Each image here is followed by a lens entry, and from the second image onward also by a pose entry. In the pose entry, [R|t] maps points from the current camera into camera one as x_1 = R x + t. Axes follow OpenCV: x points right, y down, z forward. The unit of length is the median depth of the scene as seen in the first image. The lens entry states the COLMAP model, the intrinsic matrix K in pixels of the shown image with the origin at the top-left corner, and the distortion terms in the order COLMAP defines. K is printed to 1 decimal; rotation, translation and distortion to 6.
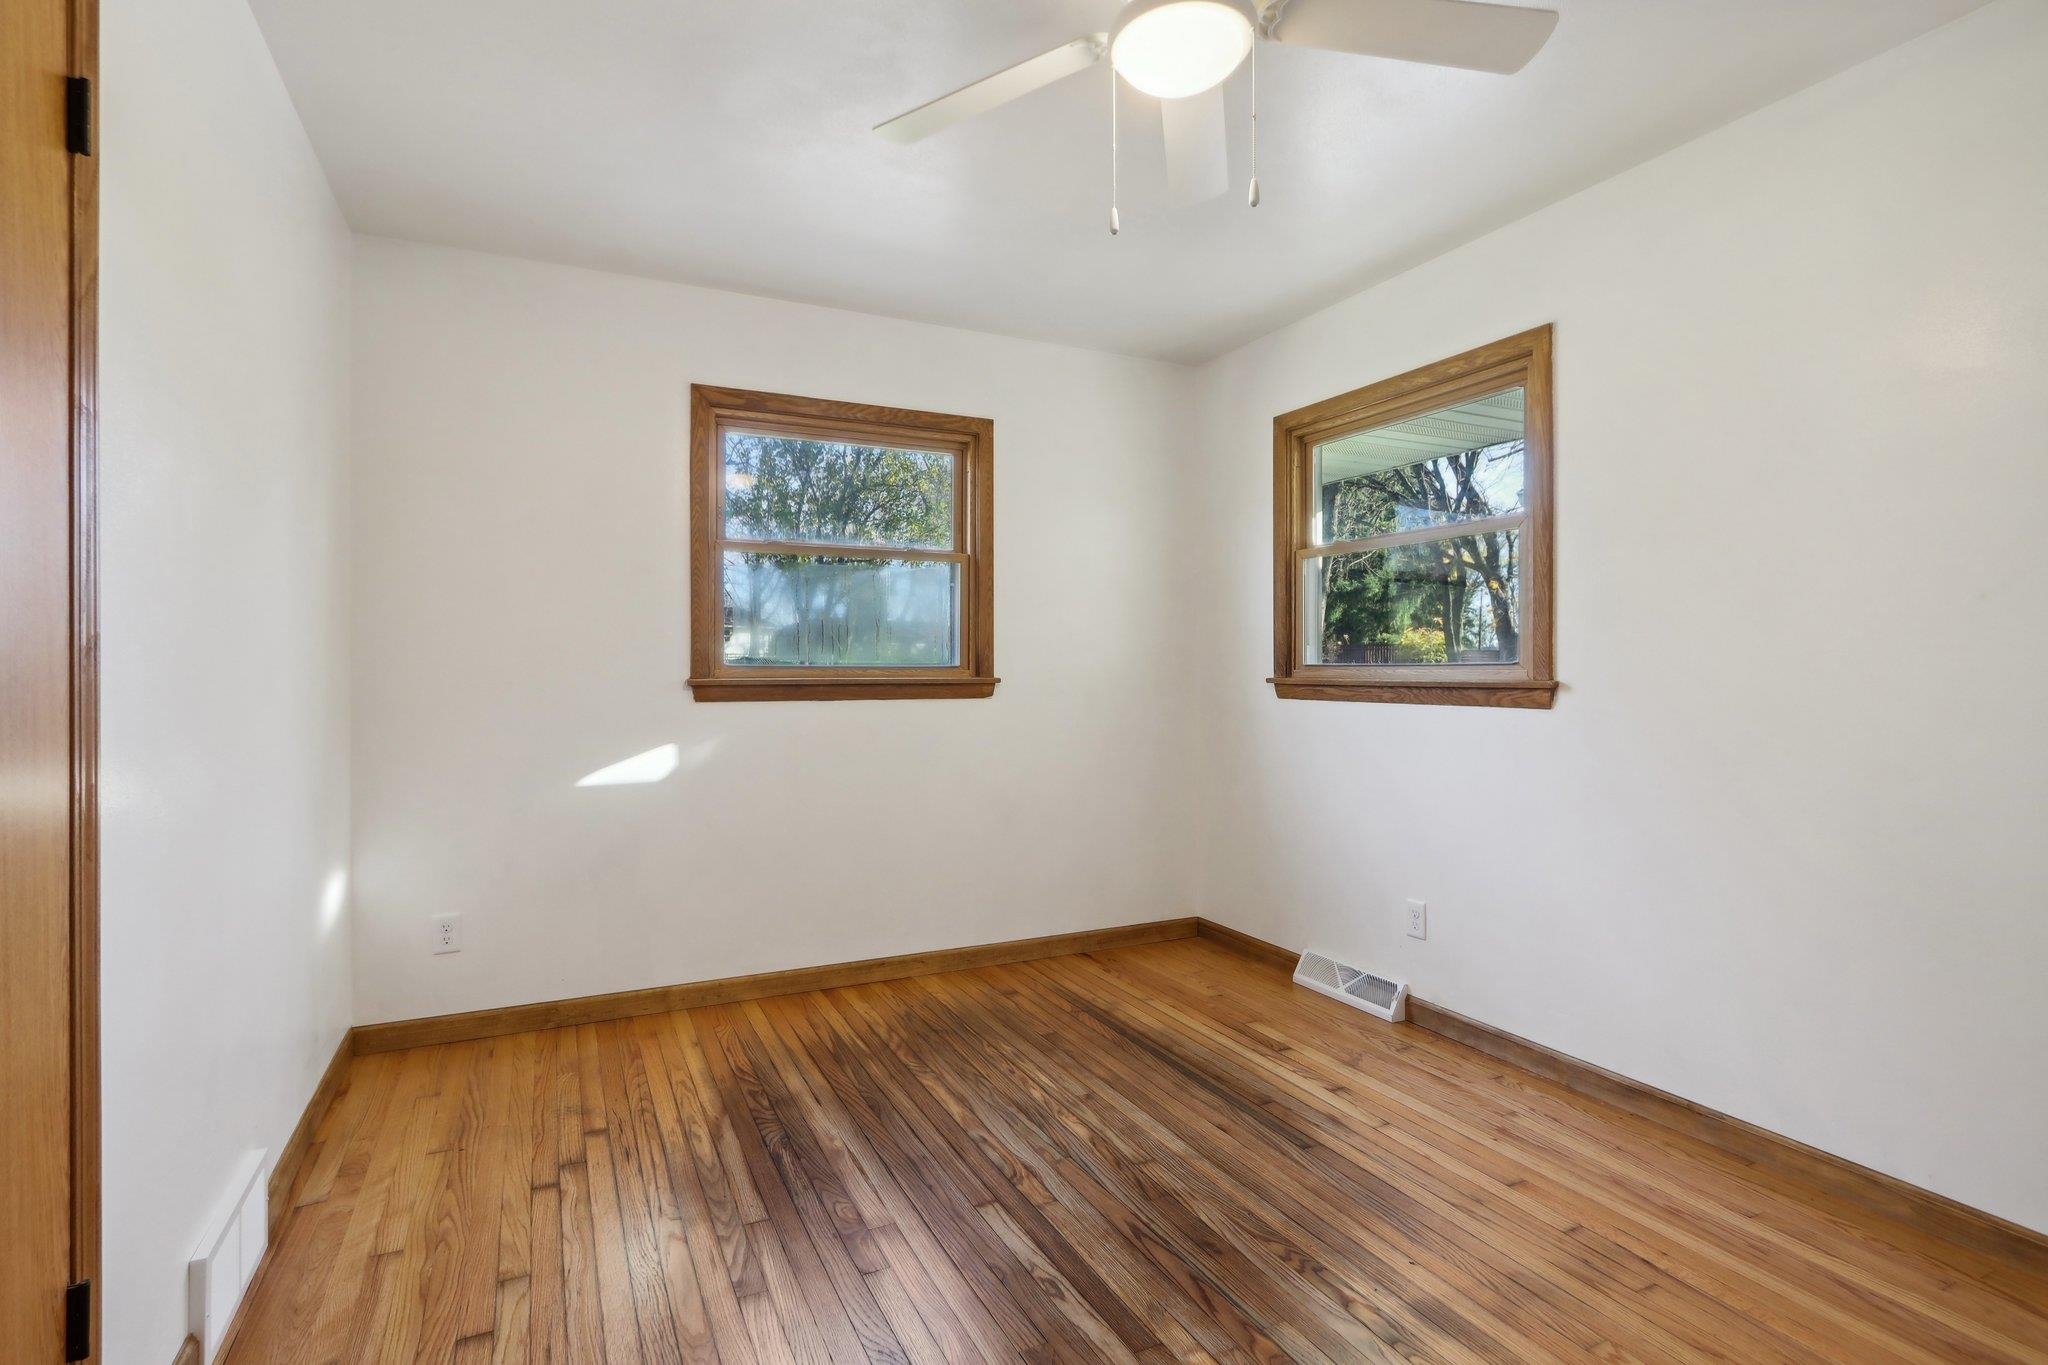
lens RADIAL K [[974.4, 0, 990.2], [0, 974.4, 685.6], [0, 0, 1]] dist [-0.017154, 0.001323]
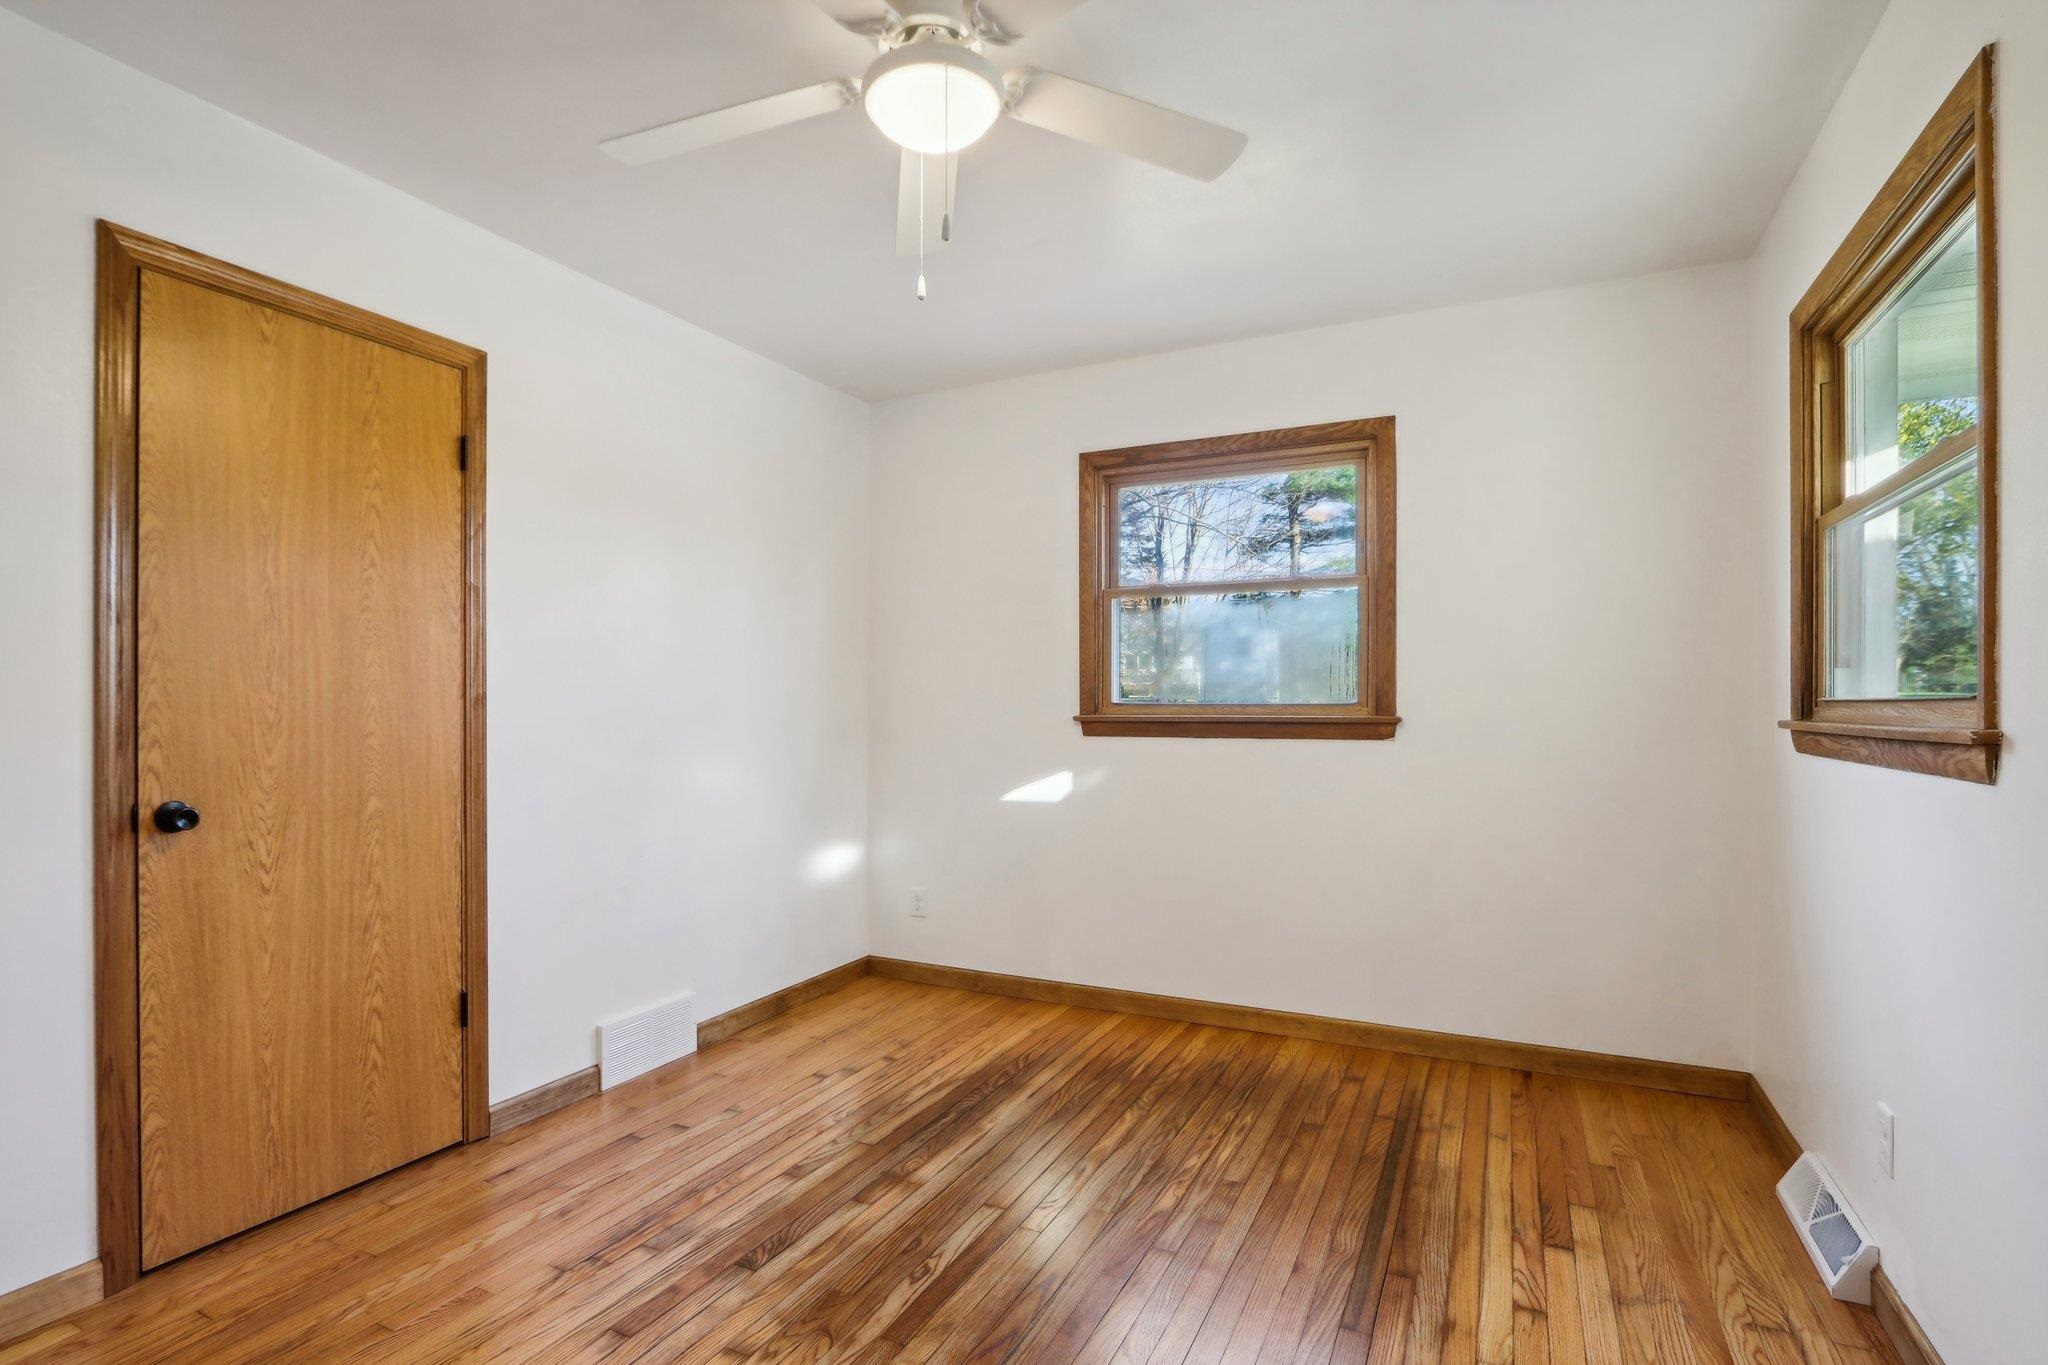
lens RADIAL K [[1000.2, 0, 977.3], [0, 1000.2, 720.2], [0, 0, 1]] dist [-0.027688, 0.000172]
pose [[0.601140, 0.011703, -0.799058, 0.625353], [-0.012472, 0.999908, 0.005261, -0.006155], [0.799046, 0.006803, 0.601231, 0.235478]]
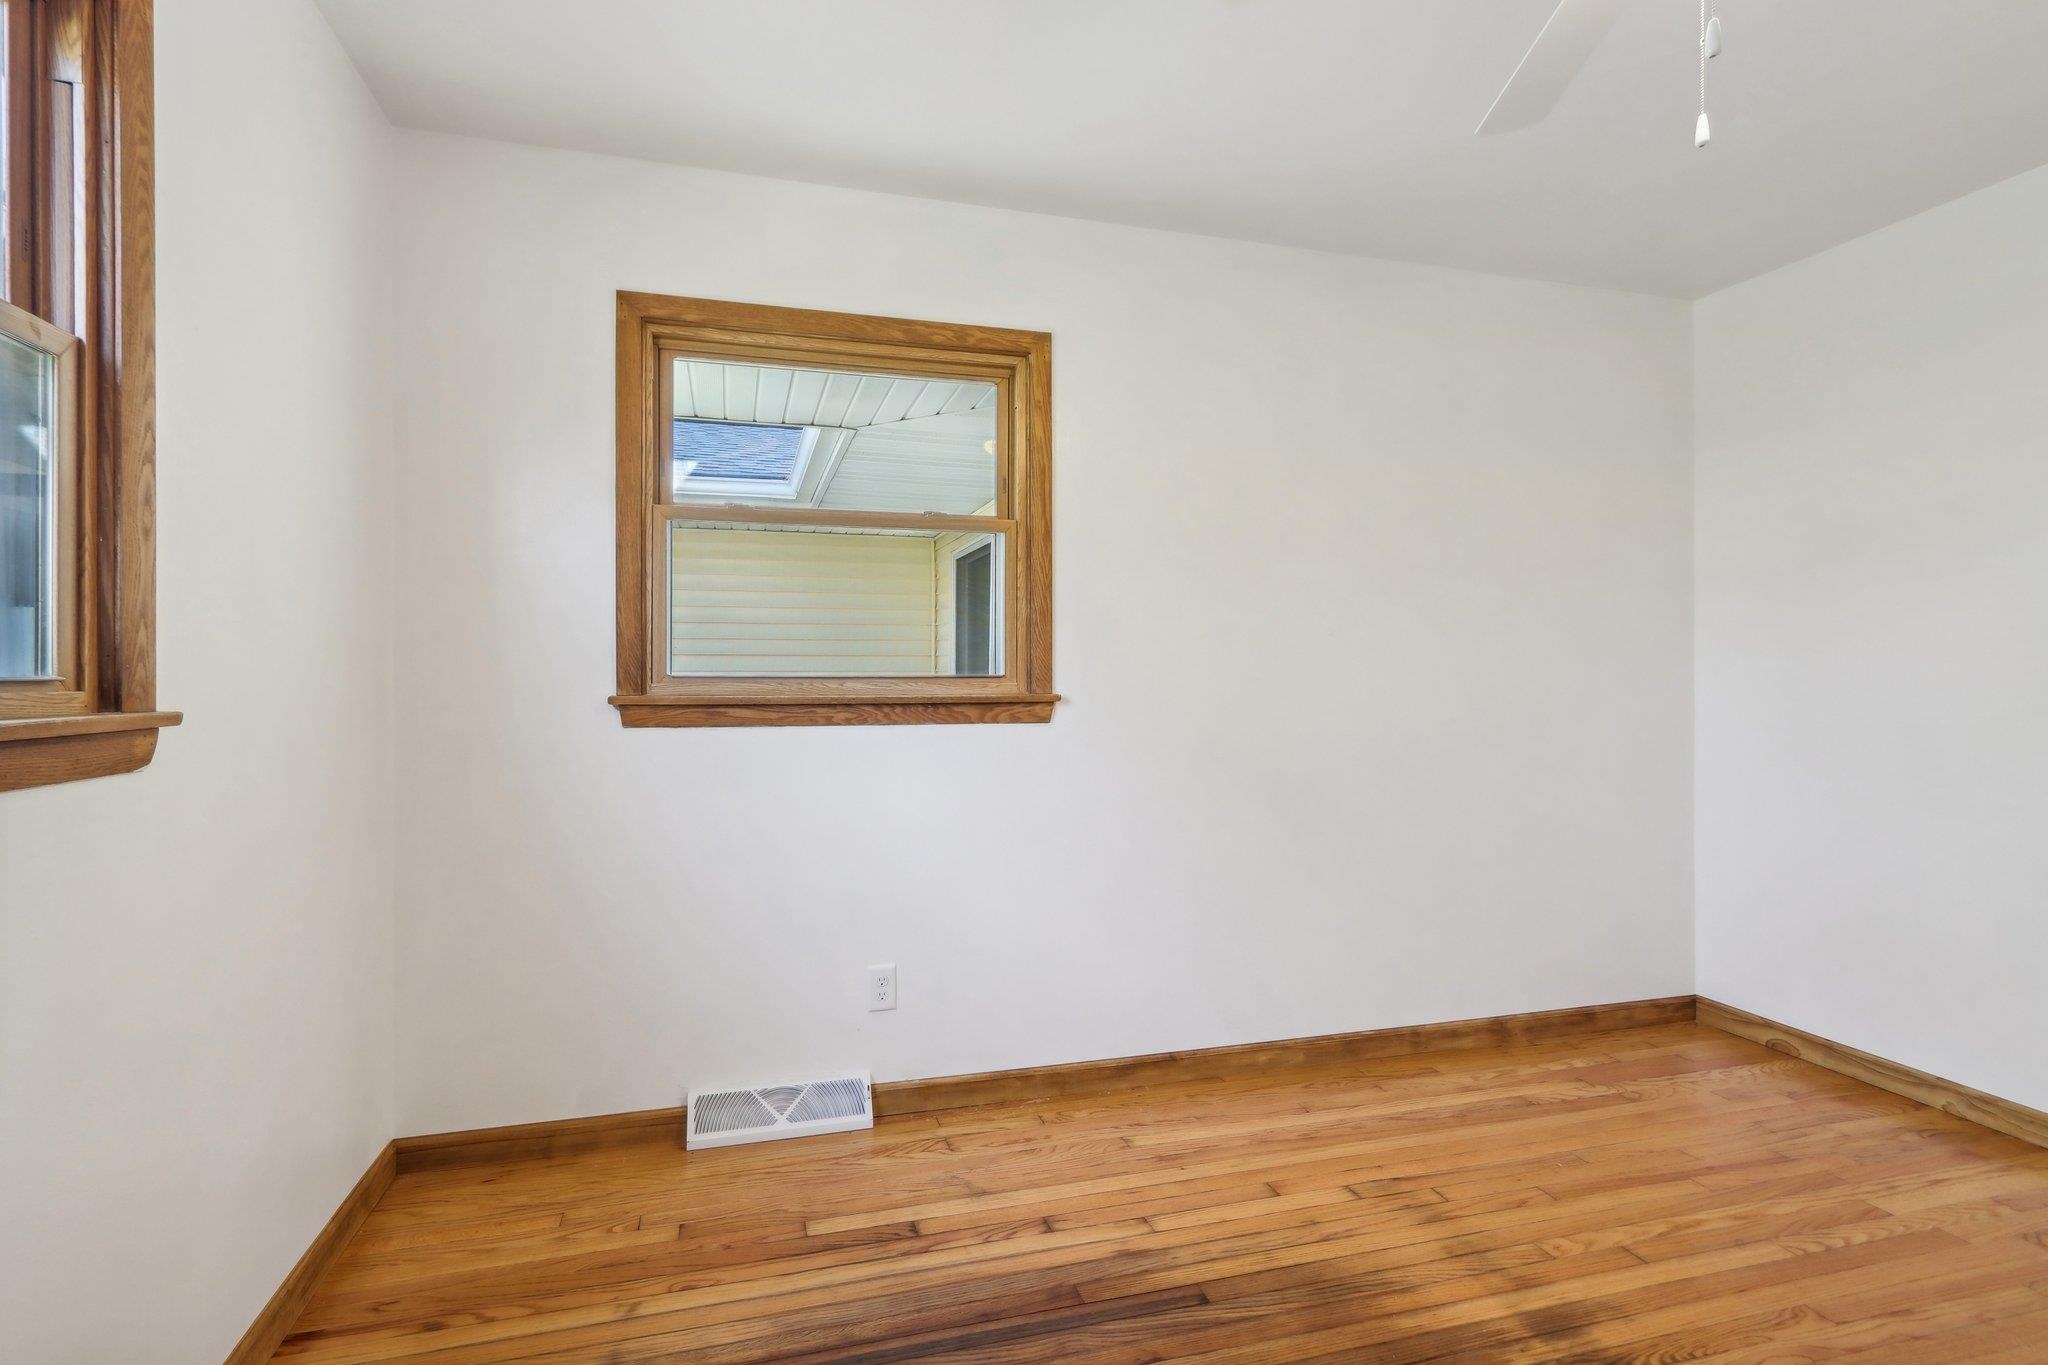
lens RADIAL K [[956.2, 0, 992.5], [0, 956.2, 683.1], [0, 0, 1]] dist [-0.001741, 0.000103]
pose [[0.166433, -0.006224, 0.986033, -0.369726], [0.017216, 0.999846, 0.003405, -0.019149], [-0.985902, 0.016409, 0.166514, 0.838147]]
